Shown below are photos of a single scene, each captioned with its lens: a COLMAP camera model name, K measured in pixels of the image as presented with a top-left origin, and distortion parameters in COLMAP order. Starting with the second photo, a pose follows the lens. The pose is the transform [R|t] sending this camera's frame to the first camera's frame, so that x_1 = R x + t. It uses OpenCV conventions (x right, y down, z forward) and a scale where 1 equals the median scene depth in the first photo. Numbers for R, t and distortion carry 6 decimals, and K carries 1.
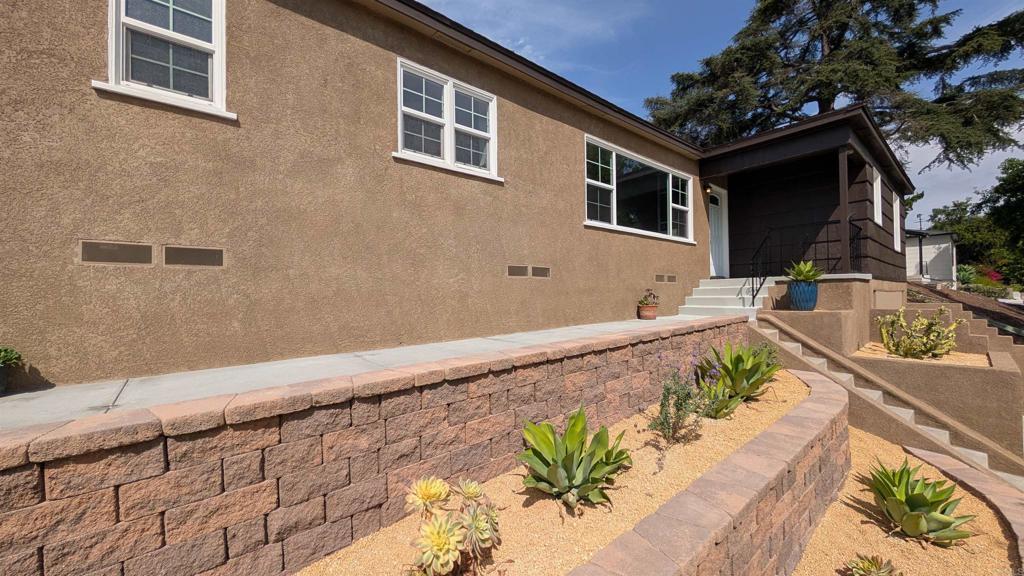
lens RADIAL K [[386.9, 0, 514.5], [0, 386.9, 294.2], [0, 0, 1]] dist [-0.000669, 0.000187]
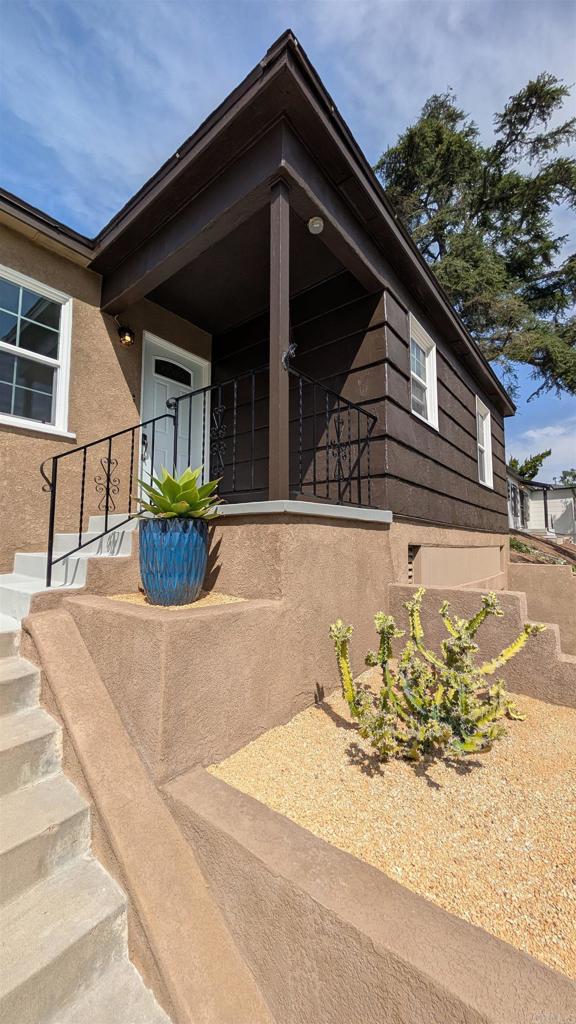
lens RADIAL K [[386.9, 0, 285.3], [0, 386.9, 515.5], [0, 0, 1]] dist [-0.000669, 0.000187]
pose [[0.981131, 0.031918, 0.190689, 0.853980], [-0.019093, 0.997453, -0.068717, -0.013556], [-0.192397, 0.063780, 0.979242, 0.677557]]
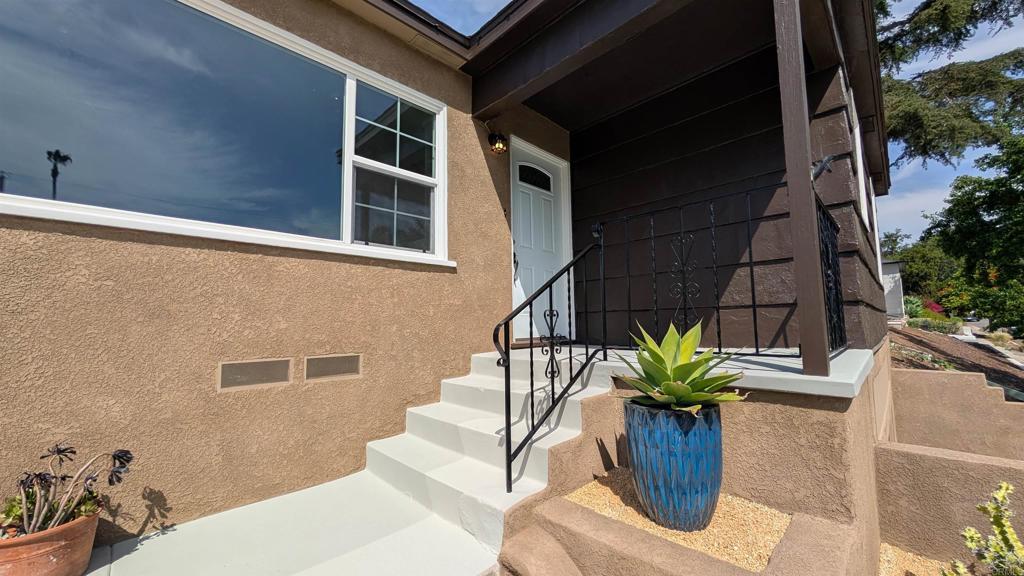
lens RADIAL K [[386.9, 0, 514.5], [0, 386.9, 294.2], [0, 0, 1]] dist [-0.000669, 0.000187]
pose [[0.995900, 0.001569, 0.090449, 0.667495], [0.004947, 0.997408, -0.071776, -0.097471], [-0.090327, 0.071929, 0.993311, 0.804528]]
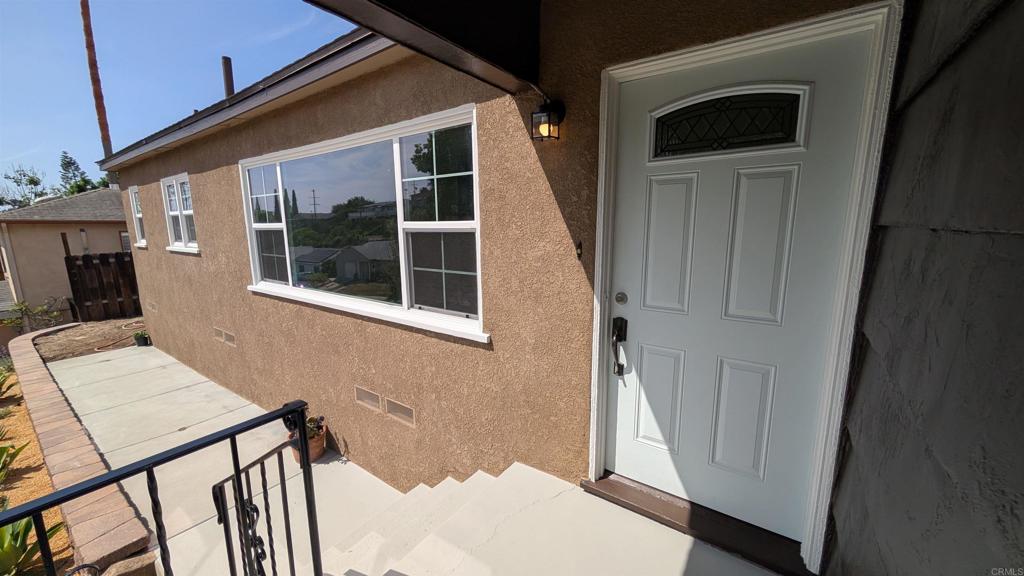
lens RADIAL K [[386.9, 0, 514.5], [0, 386.9, 294.2], [0, 0, 1]] dist [-0.000669, 0.000187]
pose [[0.252953, 0.176593, -0.951225, 1.013709], [0.009204, 0.982717, 0.184887, -0.298950], [0.967435, -0.055523, 0.246956, 1.282528]]
